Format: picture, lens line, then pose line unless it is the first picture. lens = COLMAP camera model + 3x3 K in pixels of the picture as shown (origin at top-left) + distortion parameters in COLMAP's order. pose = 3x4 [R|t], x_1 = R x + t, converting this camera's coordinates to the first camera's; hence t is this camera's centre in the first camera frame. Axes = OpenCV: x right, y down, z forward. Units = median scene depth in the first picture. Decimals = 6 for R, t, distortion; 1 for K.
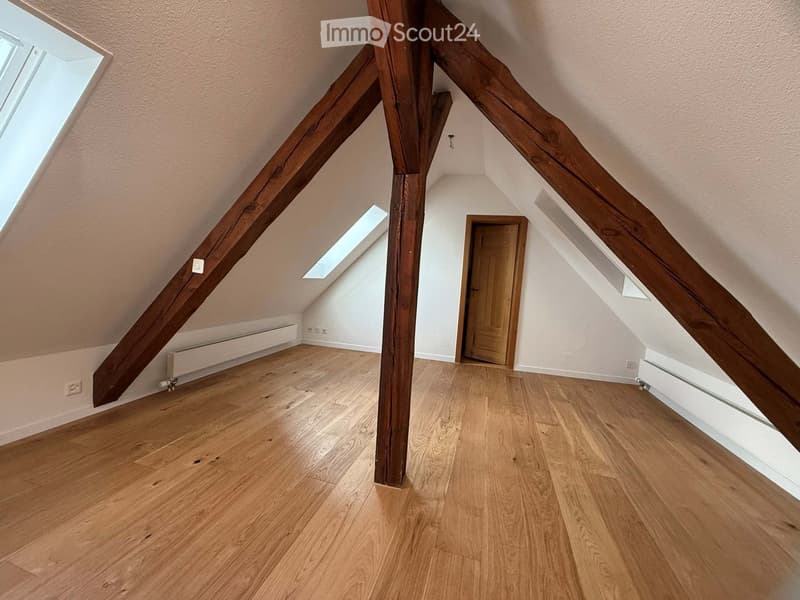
lens RADIAL K [[319.0, 0, 400.0], [0, 319.0, 300.0], [0, 0, 1]] dist [-0.000054, -0.000161]
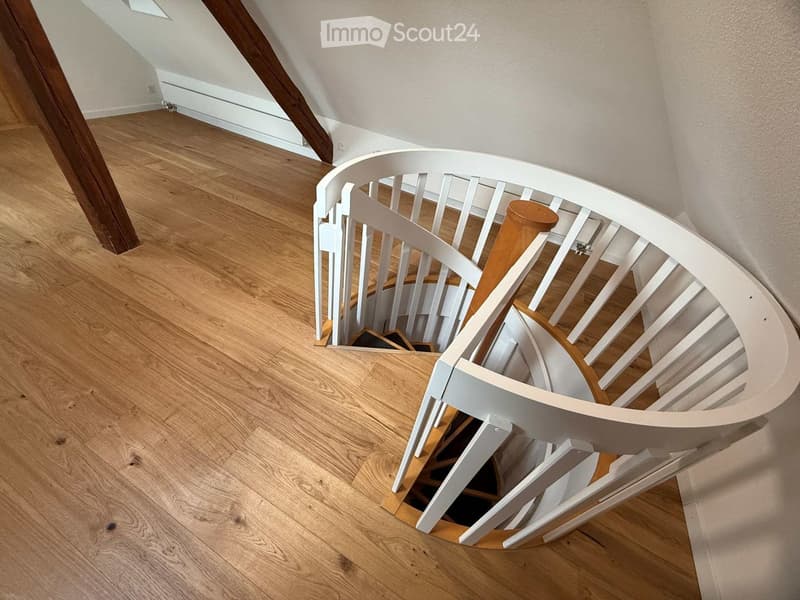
lens RADIAL K [[319.0, 0, 400.0], [0, 319.0, 300.0], [0, 0, 1]] dist [-0.000054, -0.000161]
pose [[0.189476, -0.675305, 0.712785, -0.593271], [-0.045522, 0.719113, 0.693401, -0.113929], [-0.980830, -0.163830, 0.105513, -0.107843]]
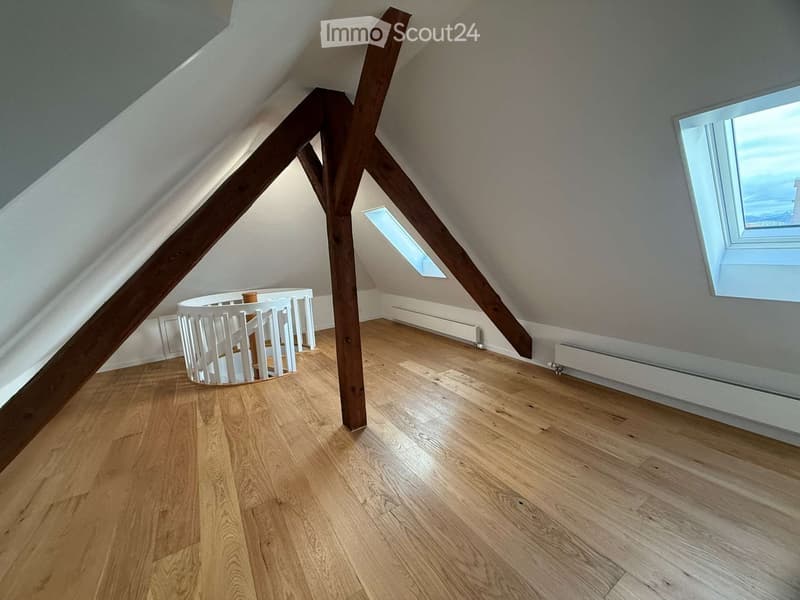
lens RADIAL K [[319.0, 0, 400.0], [0, 319.0, 300.0], [0, 0, 1]] dist [-0.000054, -0.000161]
pose [[-0.657036, 0.091347, -0.748304, 0.651000], [-0.056853, 0.983800, 0.170013, -0.191270], [0.751712, 0.154248, -0.641199, 1.495498]]
